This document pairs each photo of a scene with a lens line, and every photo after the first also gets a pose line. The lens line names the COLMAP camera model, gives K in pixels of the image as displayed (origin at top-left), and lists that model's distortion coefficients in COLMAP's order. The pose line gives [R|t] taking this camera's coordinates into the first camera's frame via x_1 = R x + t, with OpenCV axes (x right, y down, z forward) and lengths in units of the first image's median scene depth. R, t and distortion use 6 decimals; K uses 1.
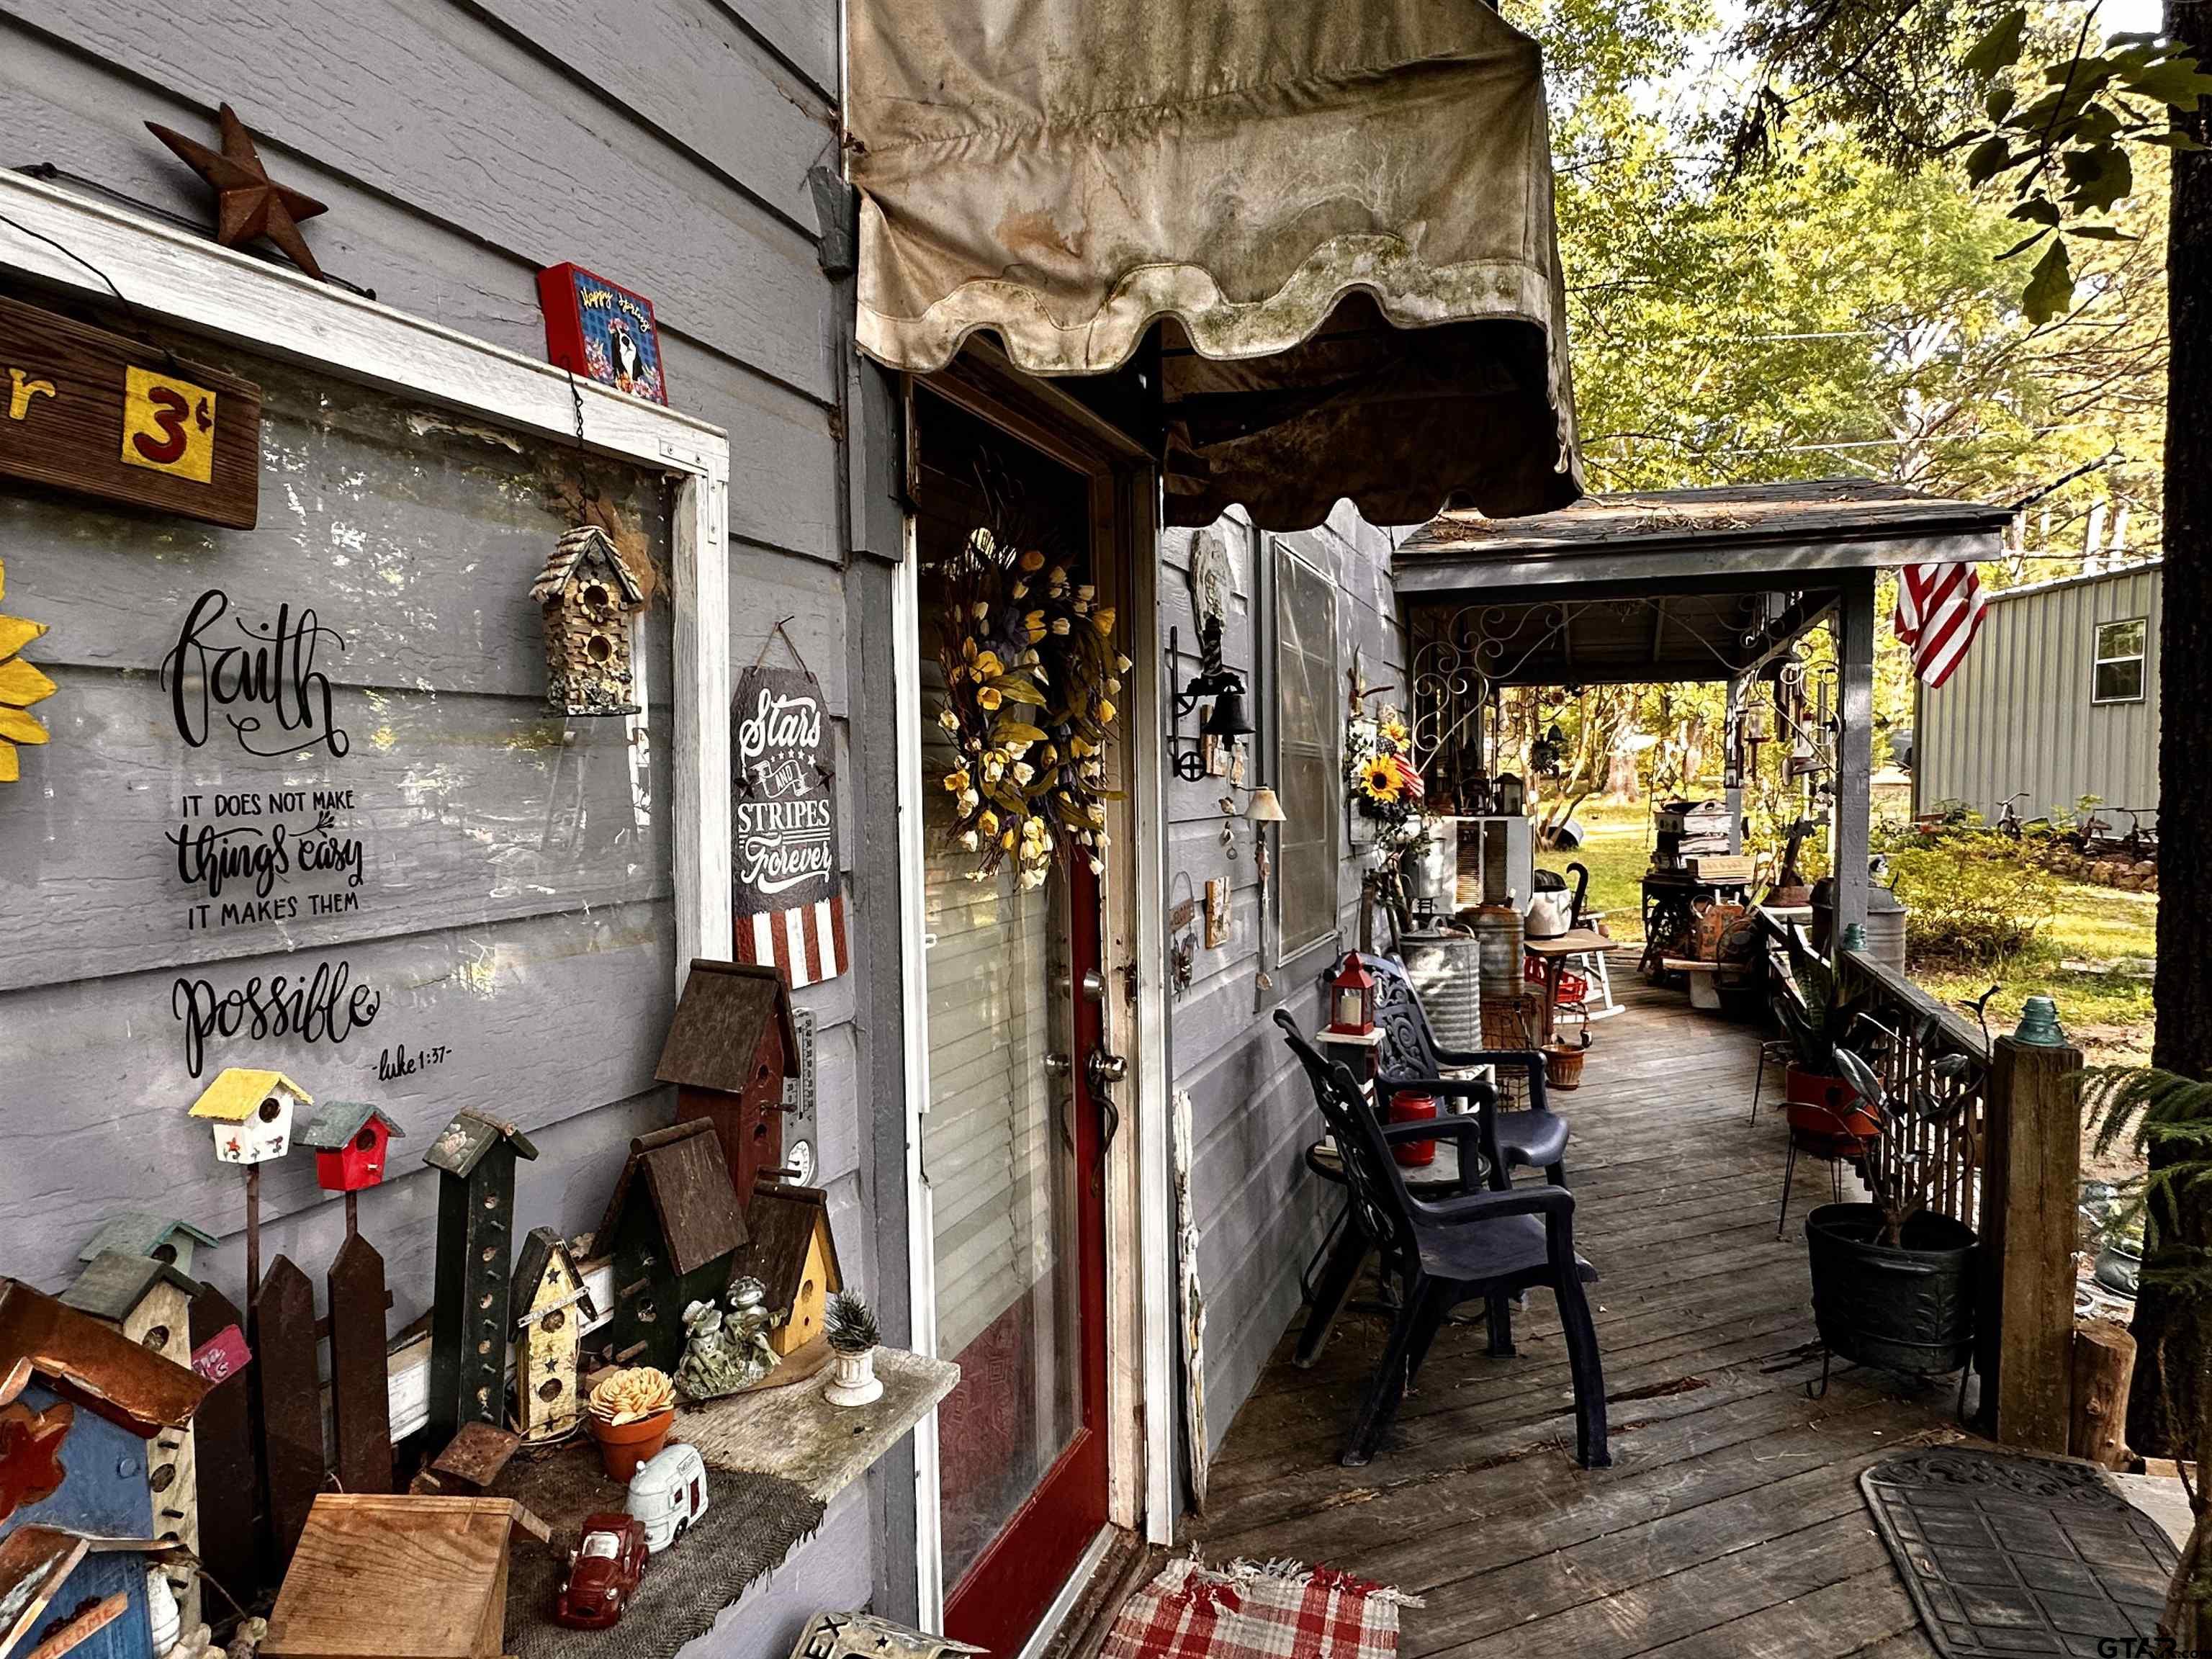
lens RADIAL K [[1325.3, 0, 1107.0], [0, 1325.3, 849.9], [0, 0, 1]] dist [-0.008067, 0.004079]
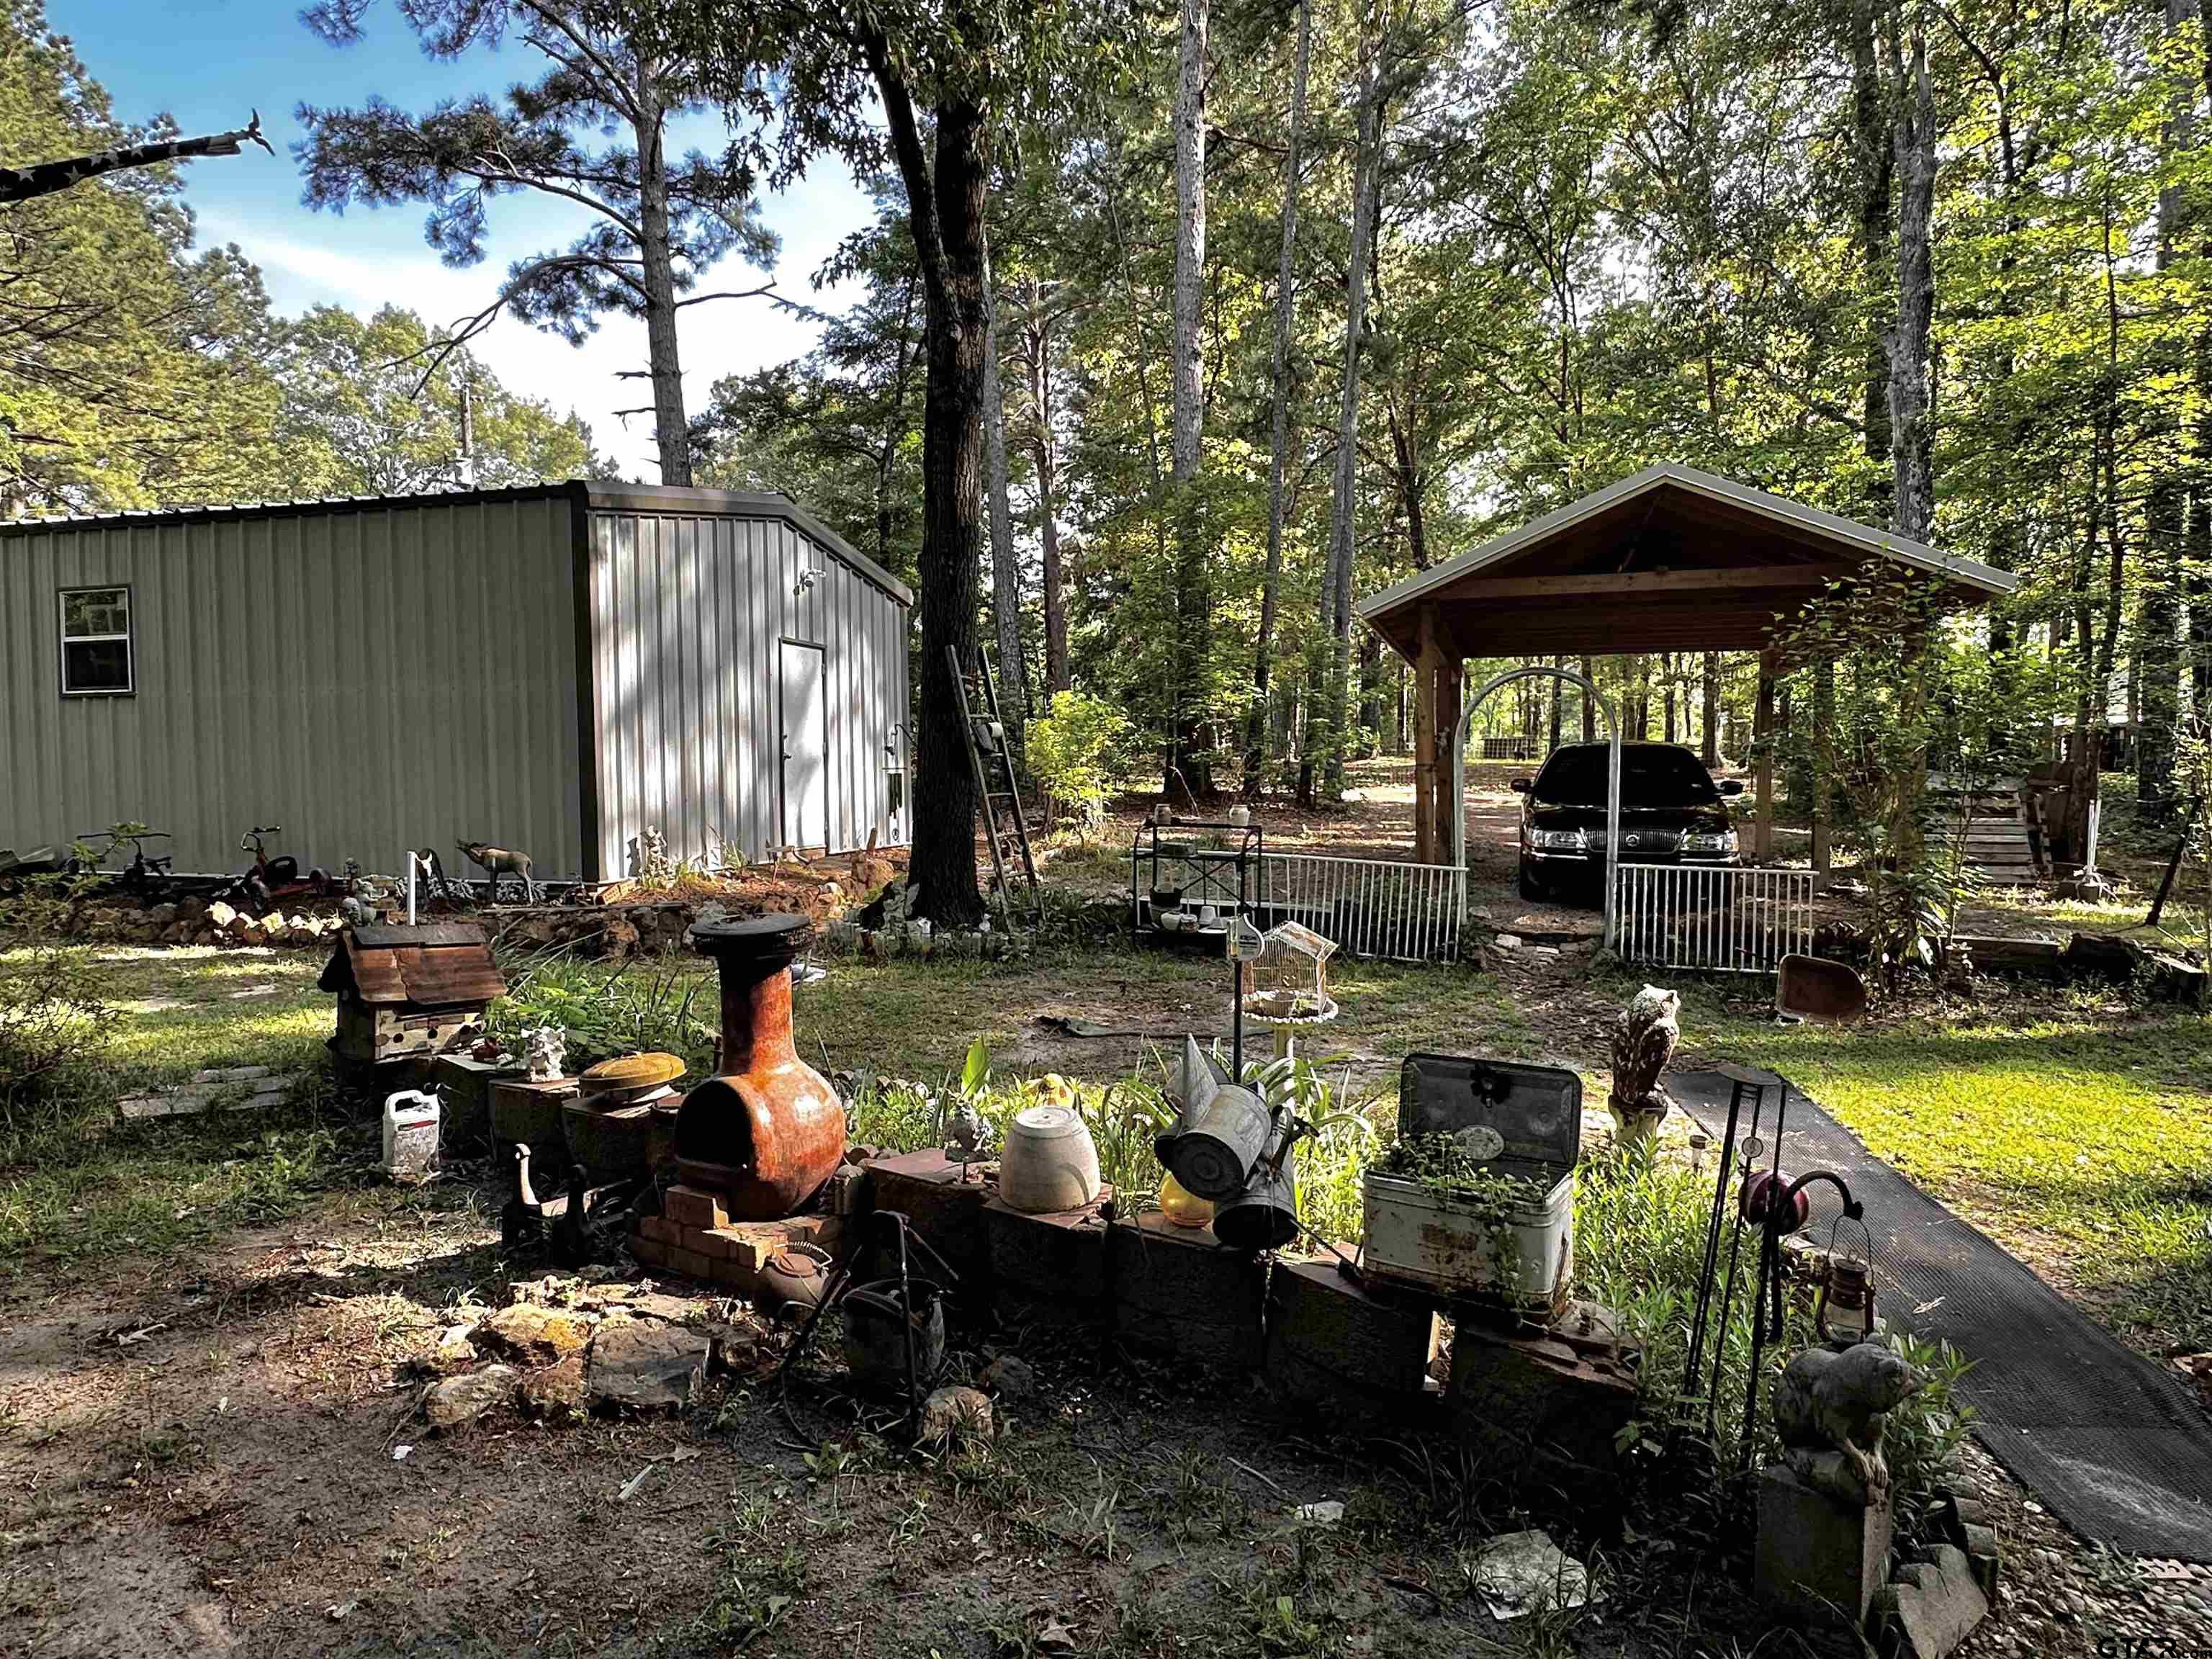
lens RADIAL K [[1325.3, 0, 1105.9], [0, 1325.3, 833.0], [0, 0, 1]] dist [-0.008067, 0.004079]
pose [[0.230082, -0.043392, 0.972203, 0.264915], [0.064390, 0.997495, 0.029283, -0.028928], [-0.971039, 0.055863, 0.232300, 0.449484]]
